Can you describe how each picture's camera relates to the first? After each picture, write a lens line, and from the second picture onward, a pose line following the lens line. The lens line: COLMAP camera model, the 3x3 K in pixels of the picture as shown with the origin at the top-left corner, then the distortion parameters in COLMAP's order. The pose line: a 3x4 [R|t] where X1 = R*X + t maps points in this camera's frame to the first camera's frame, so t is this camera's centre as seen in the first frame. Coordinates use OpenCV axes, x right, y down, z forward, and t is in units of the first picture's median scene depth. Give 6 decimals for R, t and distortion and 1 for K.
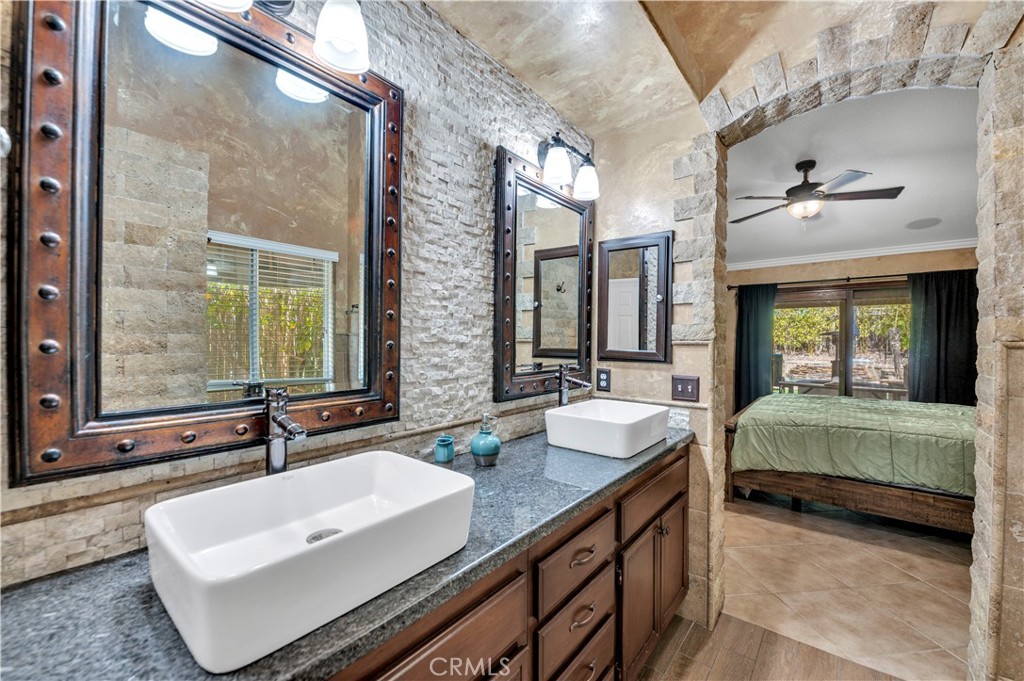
lens RADIAL K [[407.3, 0, 515.6], [0, 407.3, 343.0], [0, 0, 1]] dist [0.001029, 0.000013]
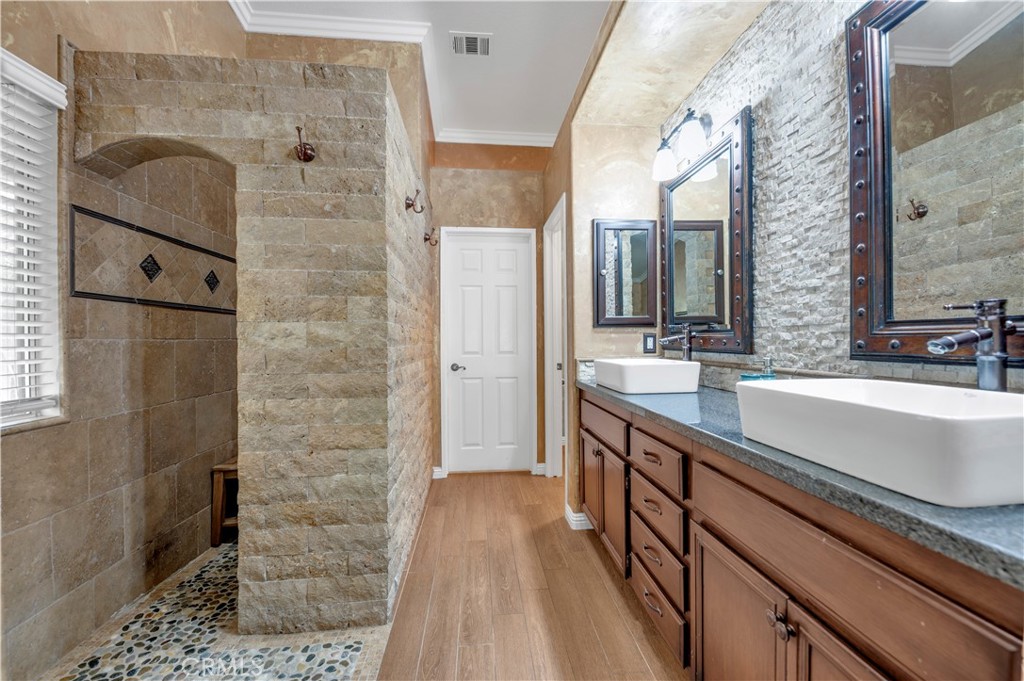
lens RADIAL K [[407.3, 0, 515.6], [0, 407.3, 343.0], [0, 0, 1]] dist [0.001029, 0.000013]
pose [[-0.710817, -0.003841, -0.703366, 1.026569], [-0.010149, 0.999937, 0.004796, 0.132552], [0.703304, 0.010547, -0.710811, 1.220333]]
